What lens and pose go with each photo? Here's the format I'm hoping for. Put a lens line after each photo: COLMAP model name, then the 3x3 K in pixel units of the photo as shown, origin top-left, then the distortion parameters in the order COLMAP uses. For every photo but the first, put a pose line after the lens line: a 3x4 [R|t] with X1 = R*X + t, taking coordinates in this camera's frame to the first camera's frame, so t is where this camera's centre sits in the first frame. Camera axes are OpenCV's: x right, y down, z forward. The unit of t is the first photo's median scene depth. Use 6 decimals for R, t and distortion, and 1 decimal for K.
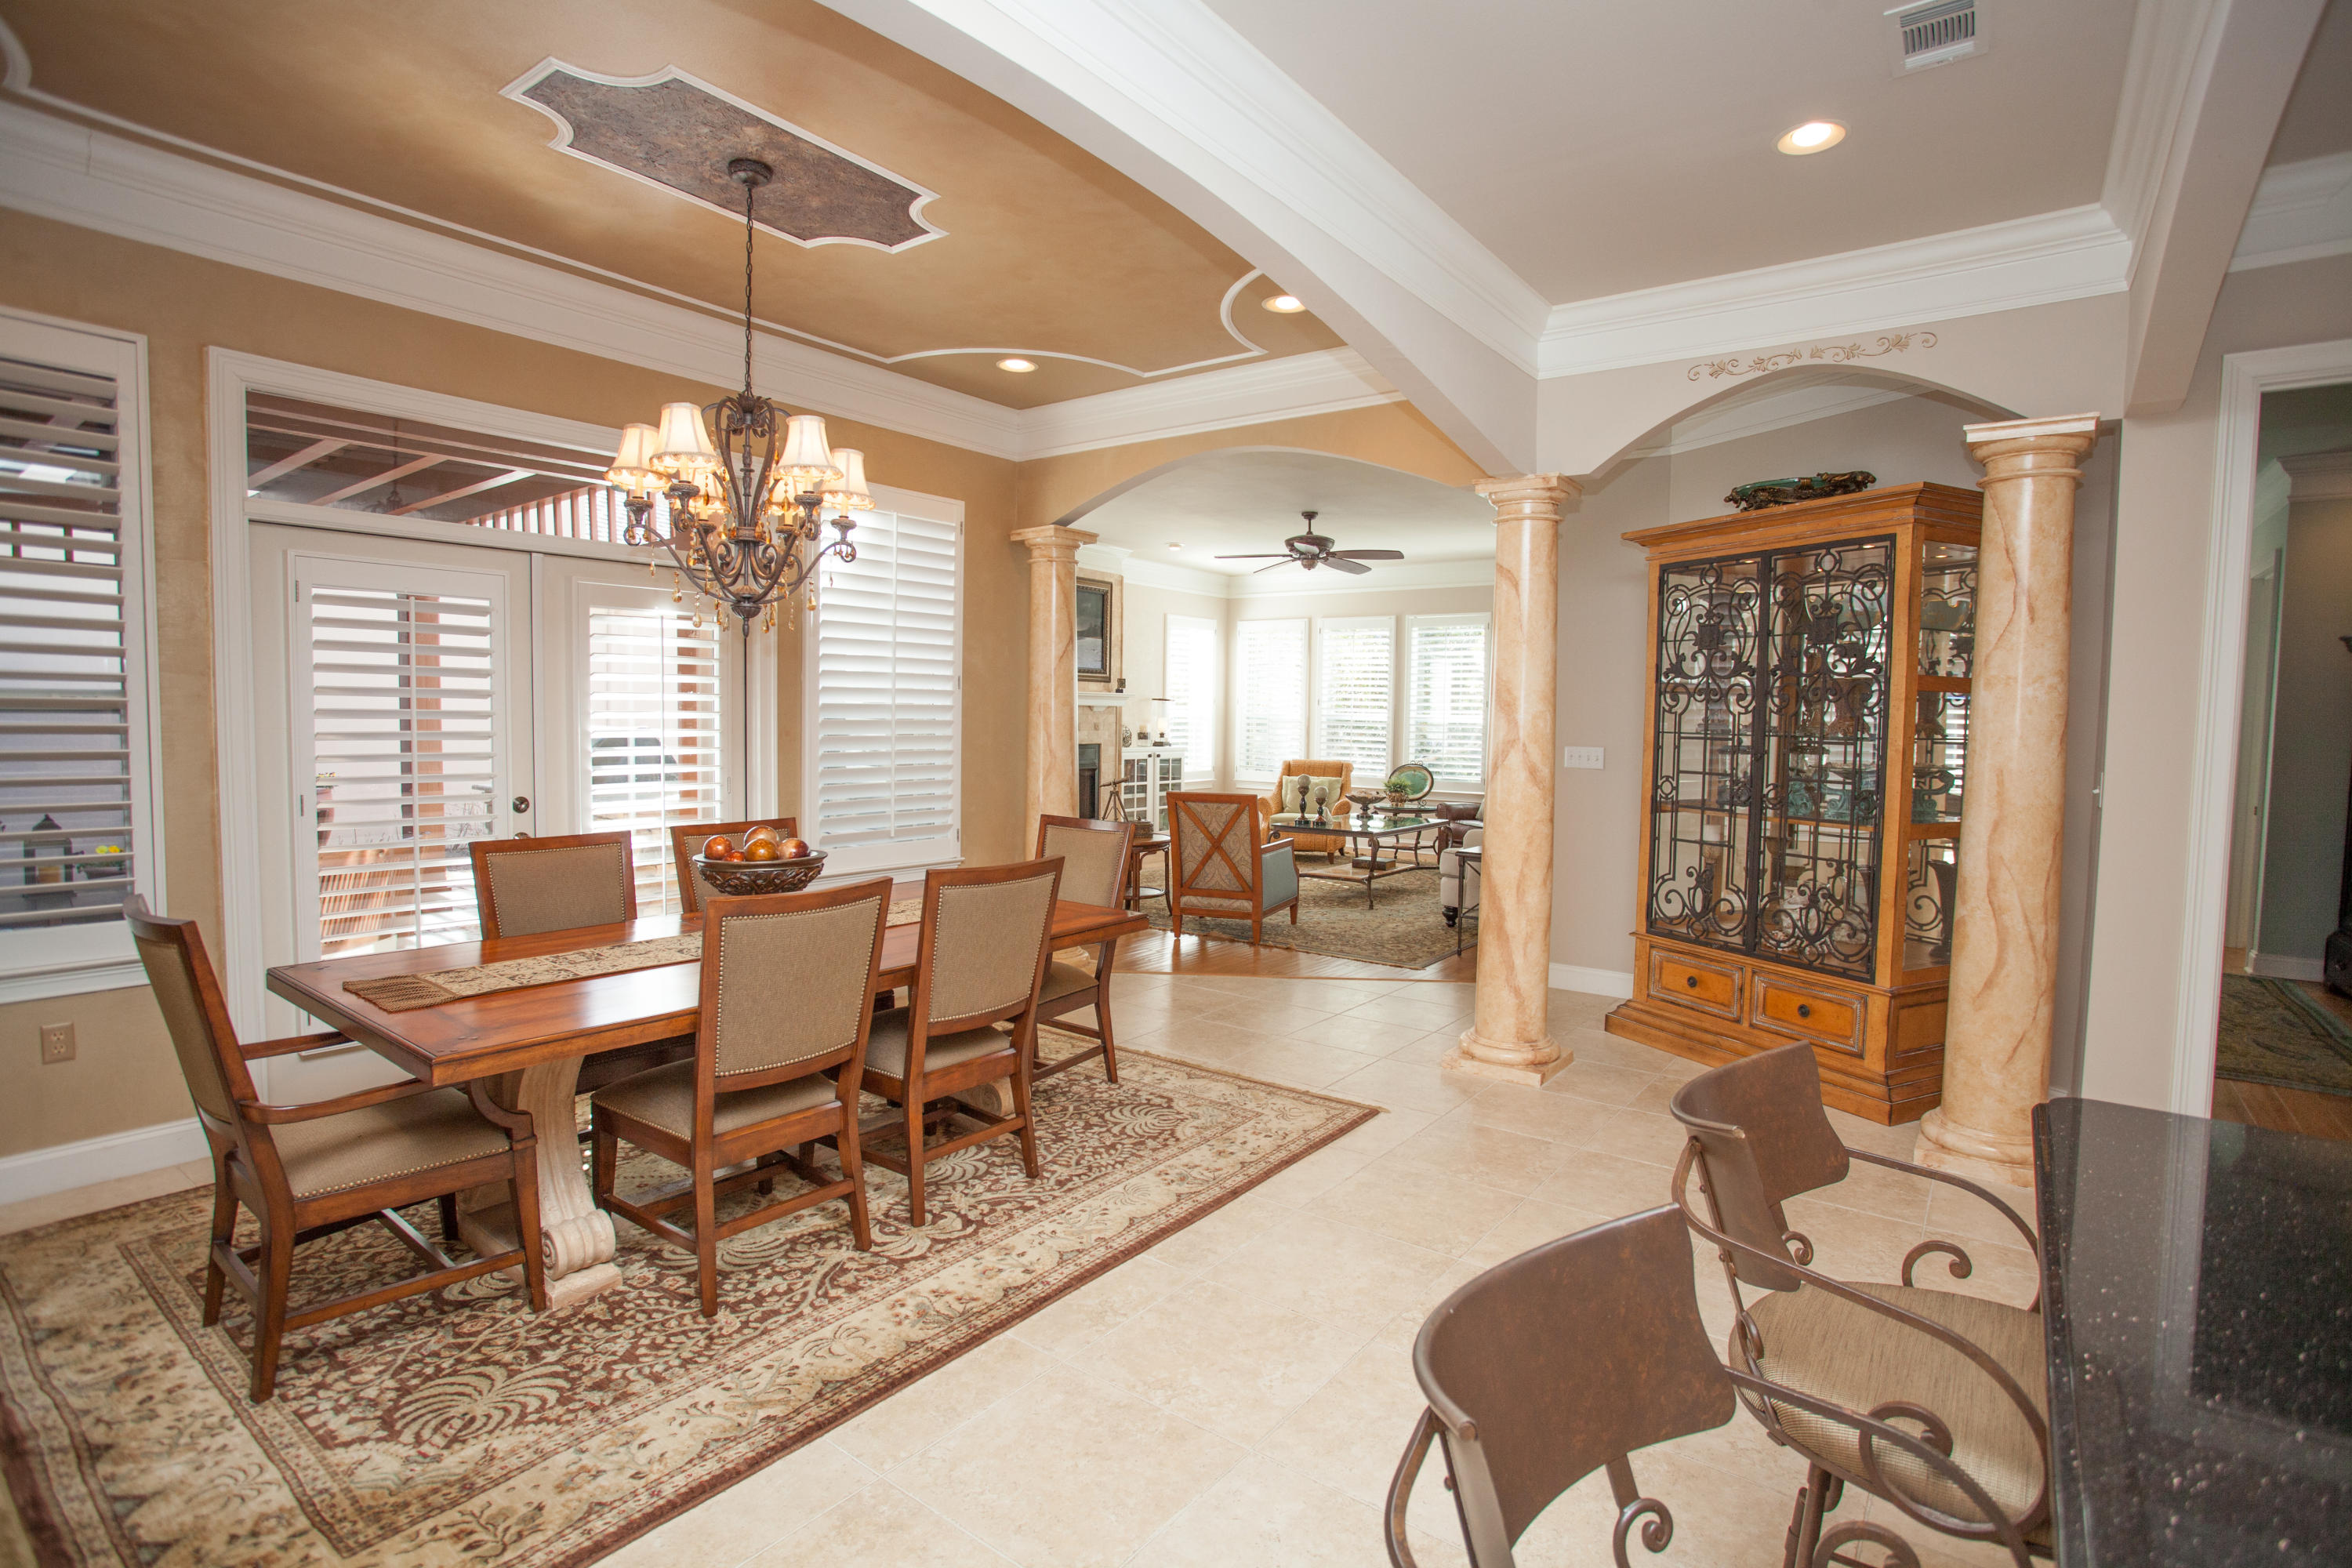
lens RADIAL K [[1140.9, 0, 1186.8], [0, 1140.9, 778.9], [0, 0, 1]] dist [-0.062808, 0.023392]
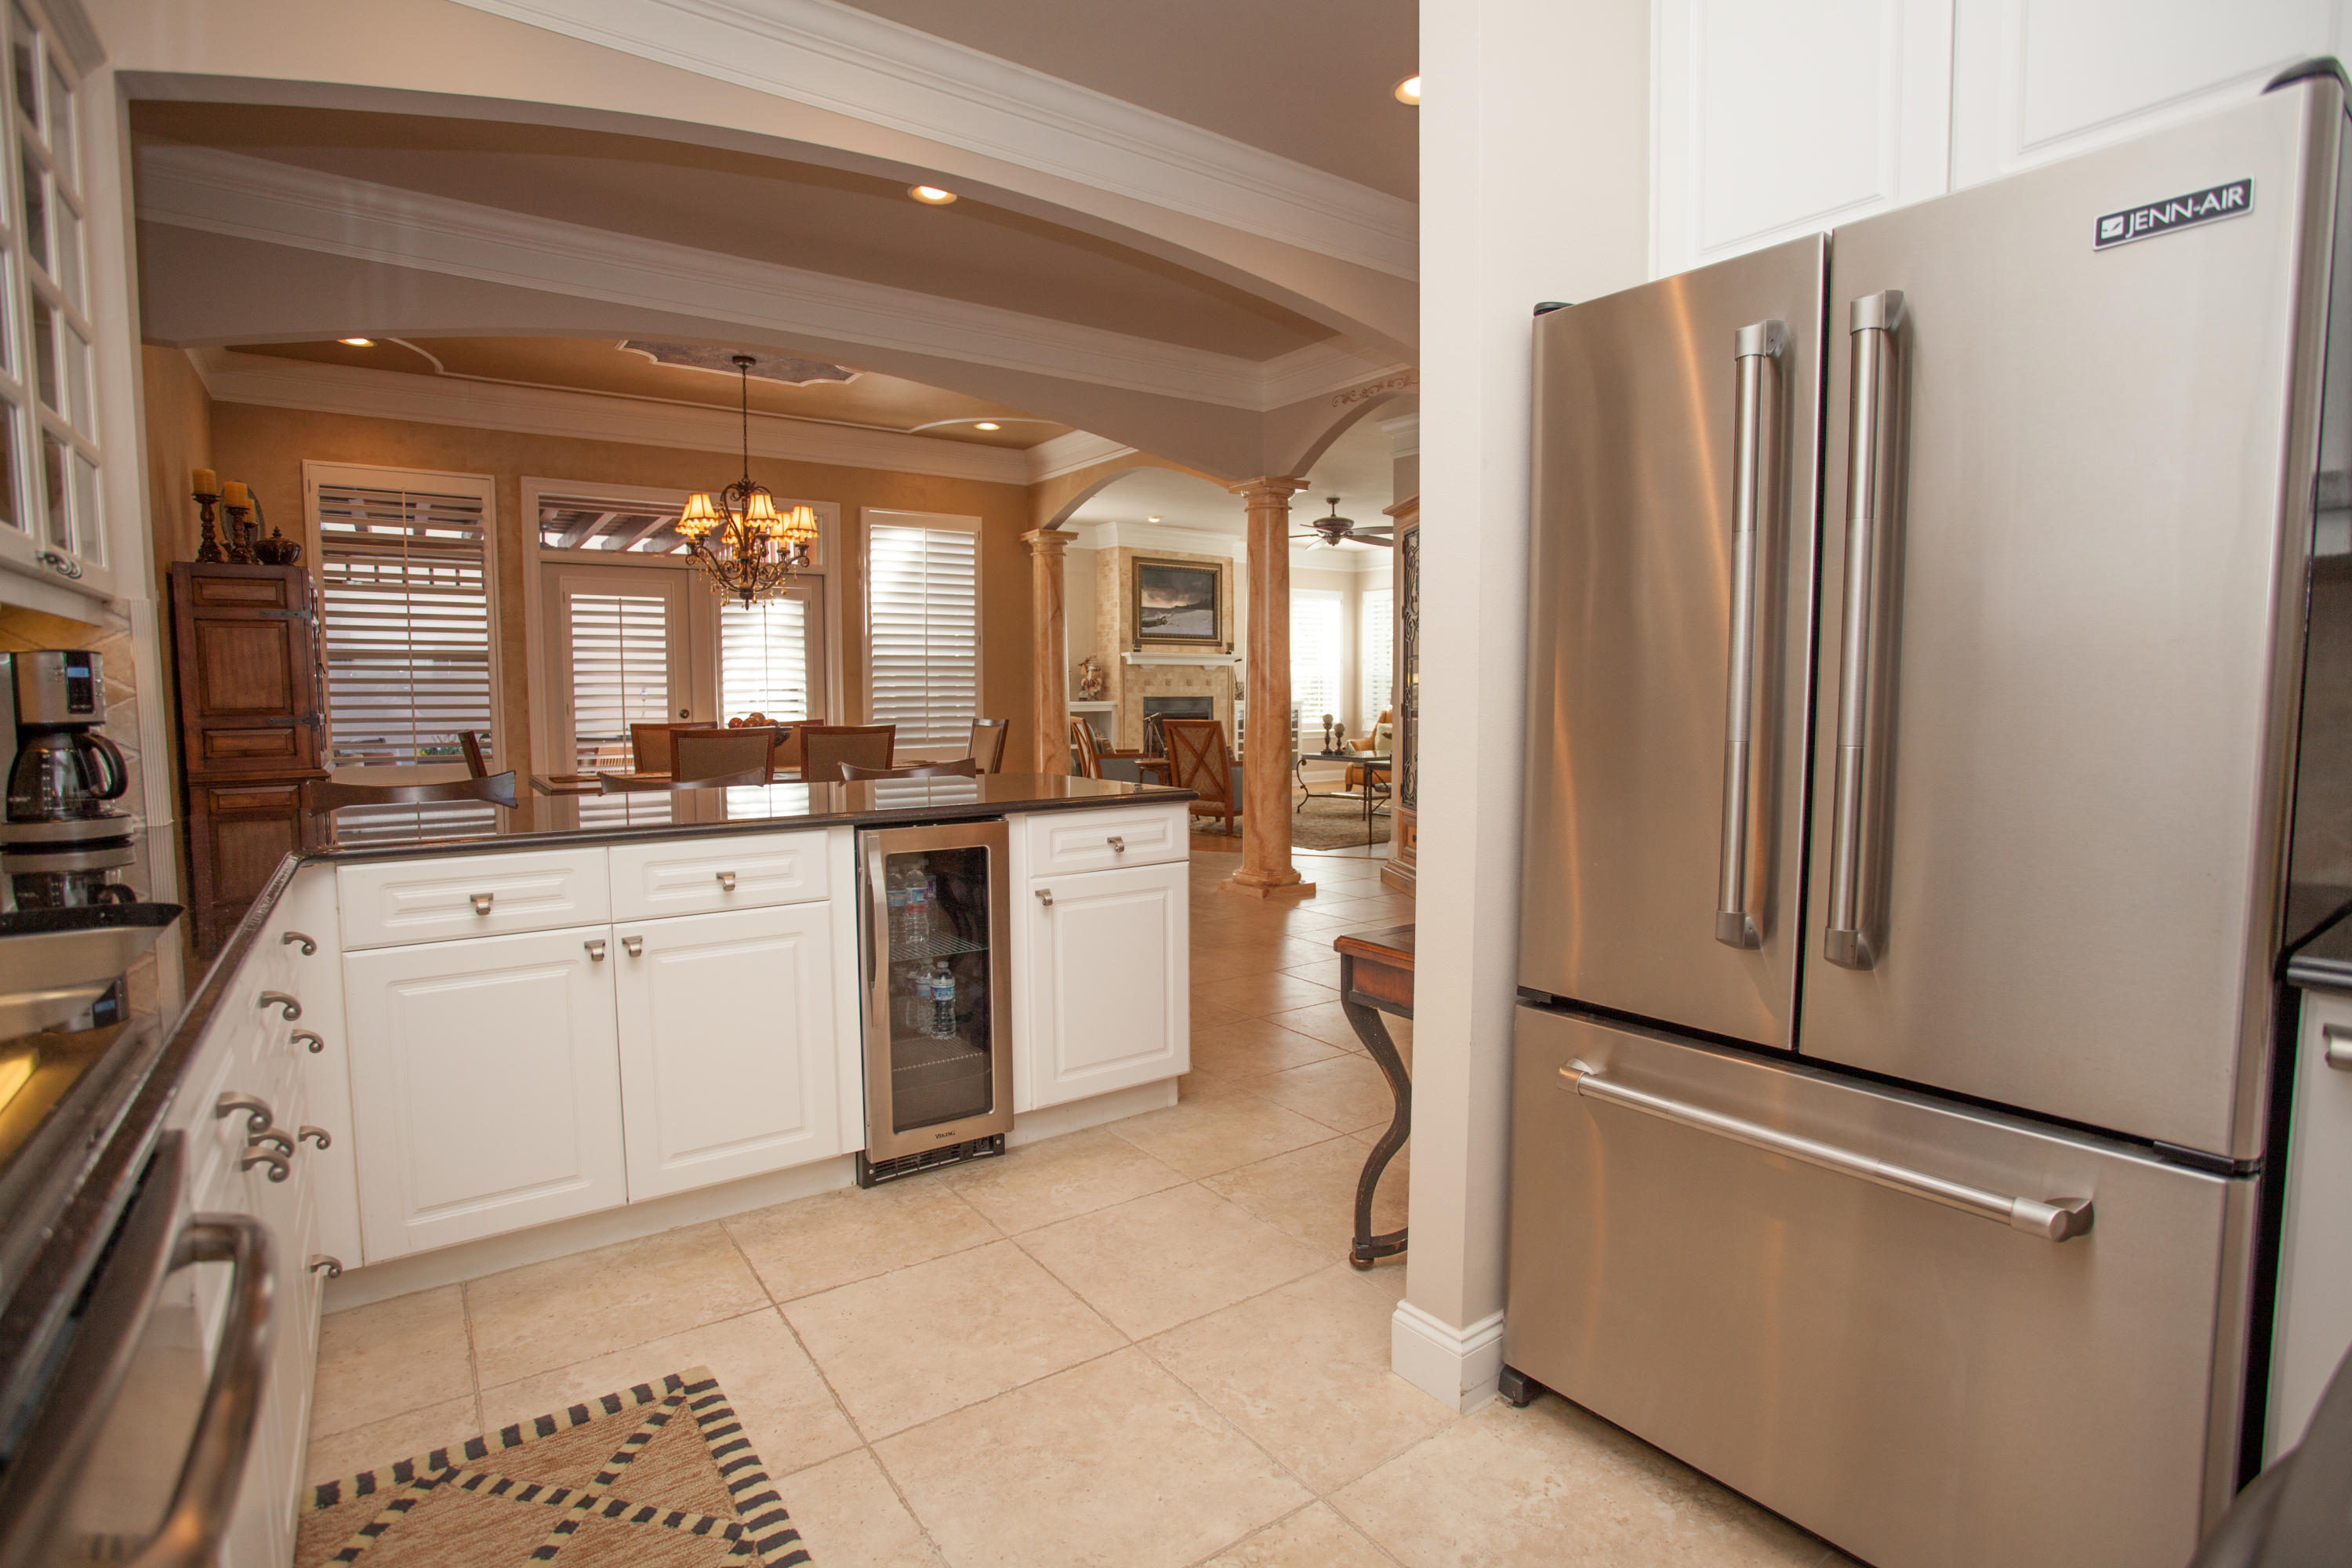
lens RADIAL K [[1136.9, 0, 1180.9], [0, 1136.9, 789.7], [0, 0, 1]] dist [-0.075606, 0.035722]
pose [[0.952135, 0.007178, -0.305594, 0.264257], [0.000555, 0.999682, 0.025209, 0.038193], [0.305678, -0.024172, 0.951828, -0.171540]]
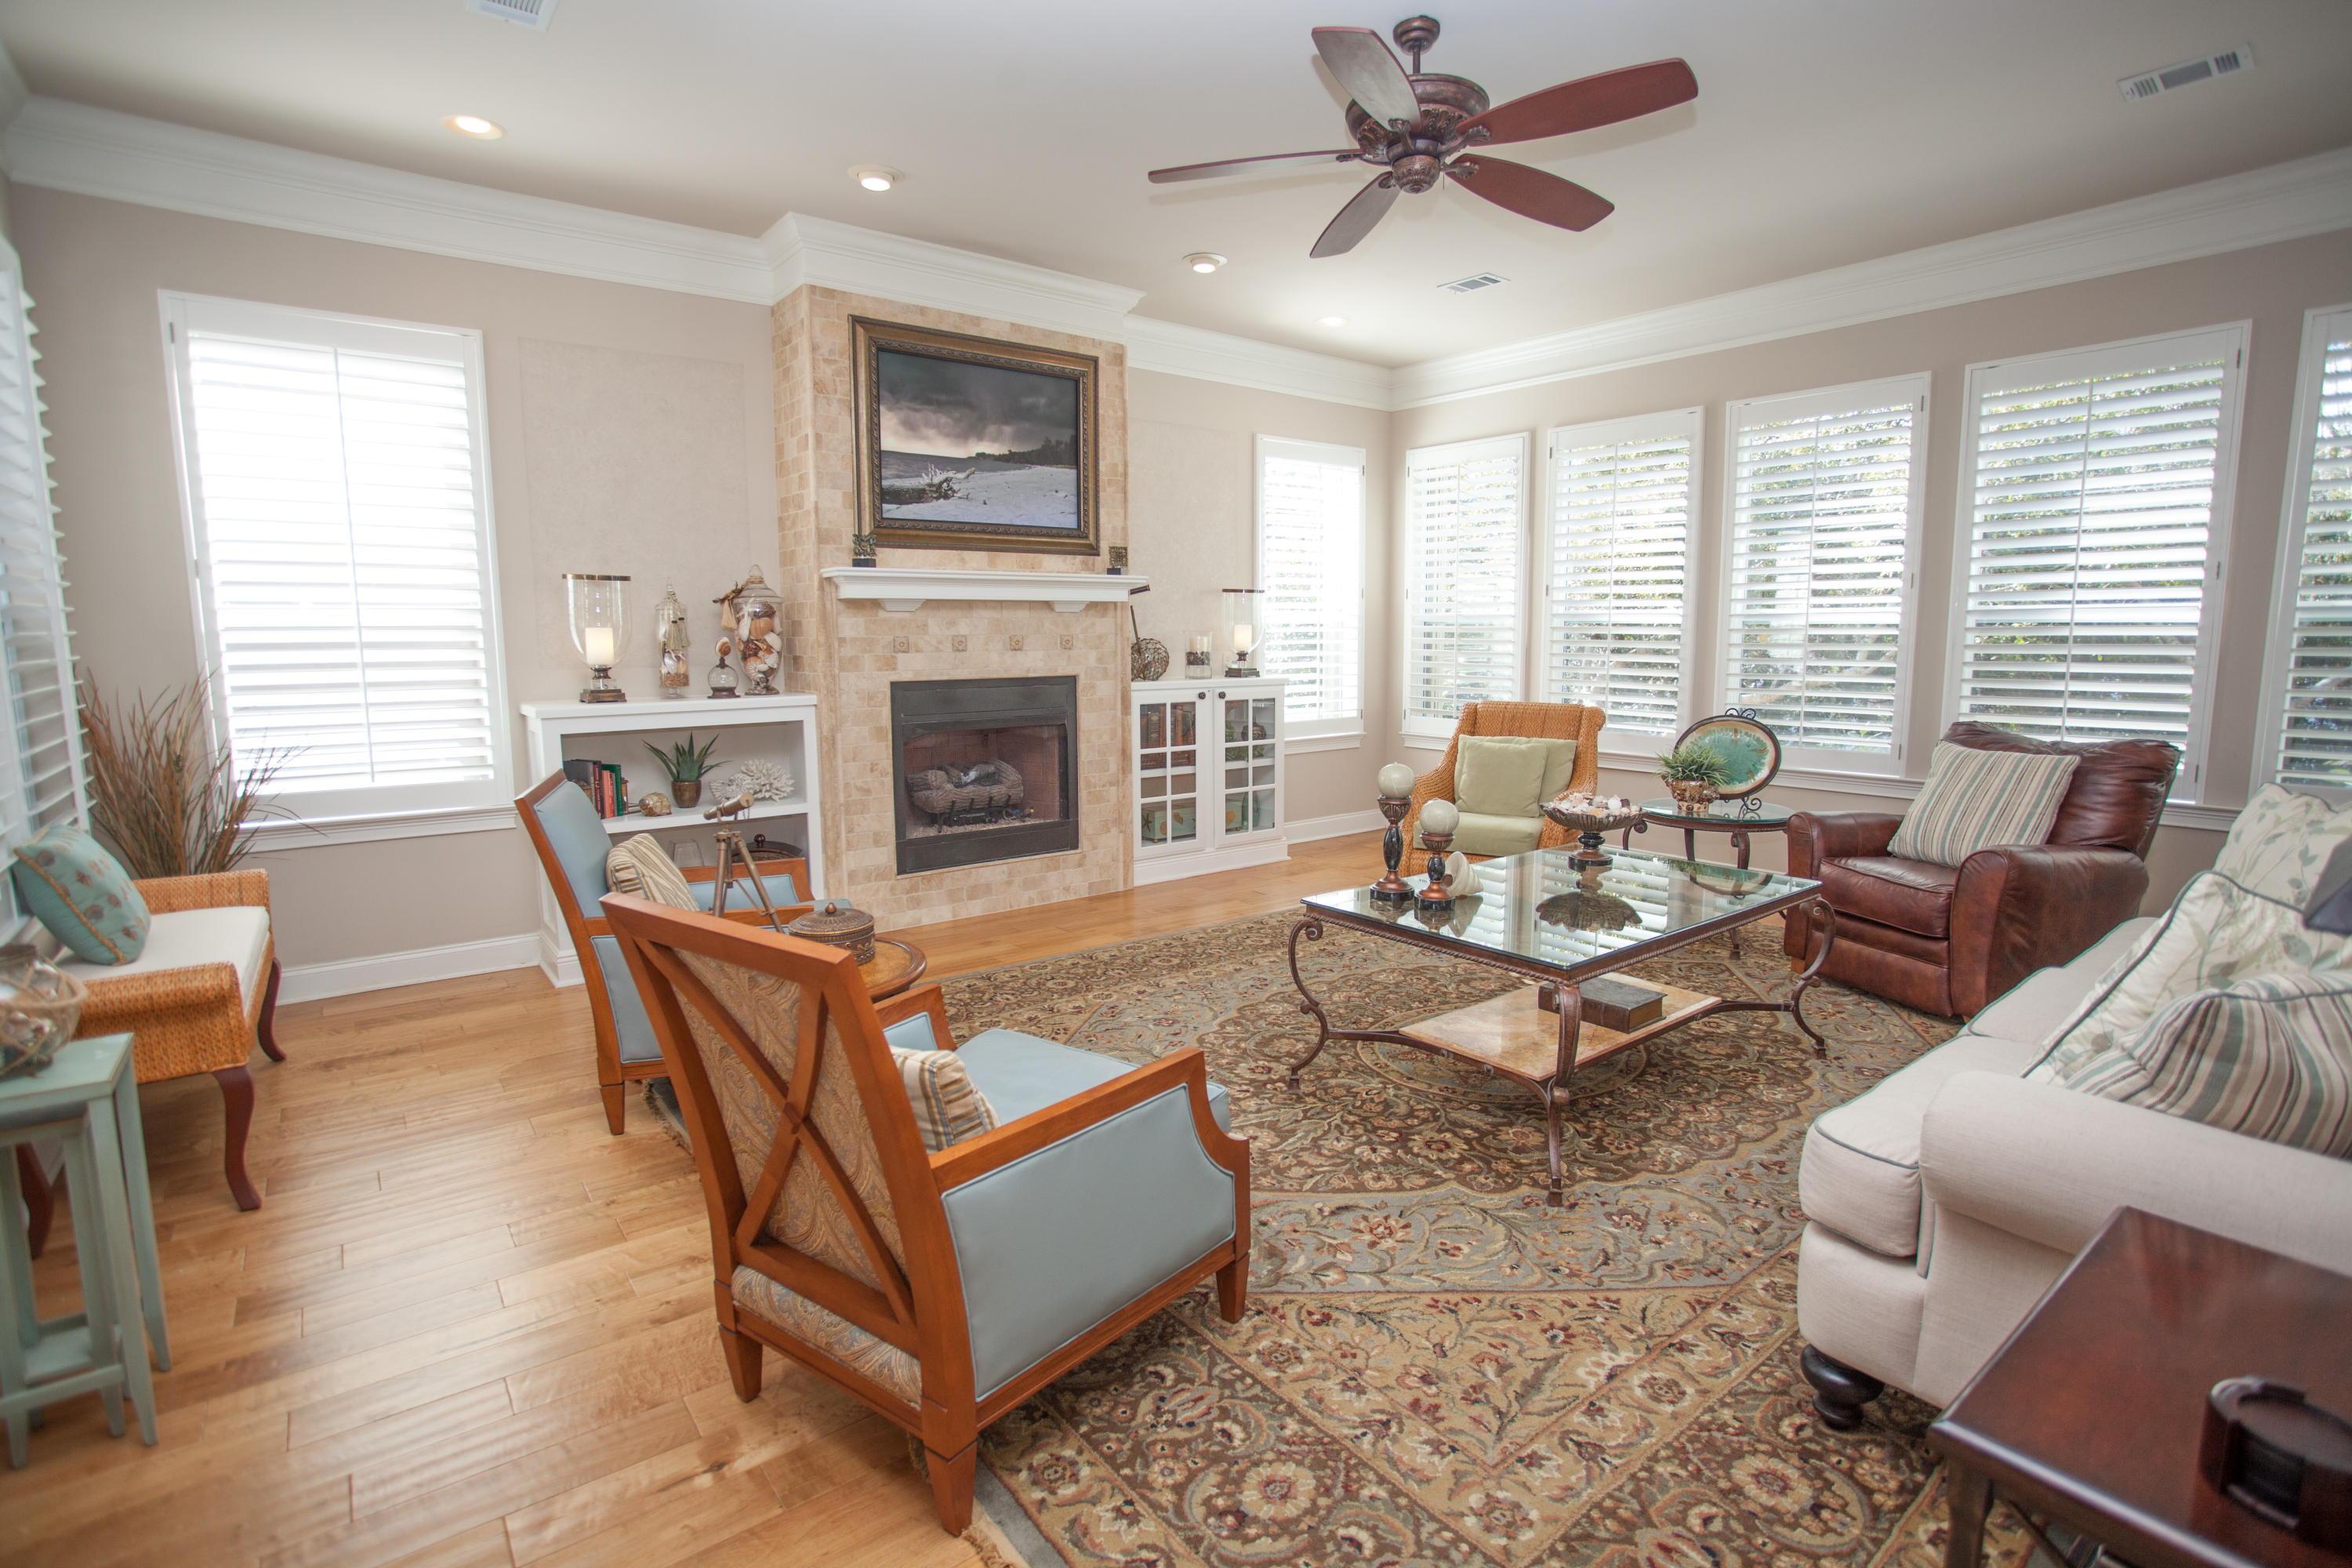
lens RADIAL K [[1136.9, 0, 1180.9], [0, 1136.9, 789.7], [0, 0, 1]] dist [-0.075606, 0.035722]
pose [[0.962995, 0.019710, -0.268799, 0.108281], [0.002270, 0.996694, 0.081216, -0.020731], [0.269511, -0.078821, 0.959766, 0.514229]]
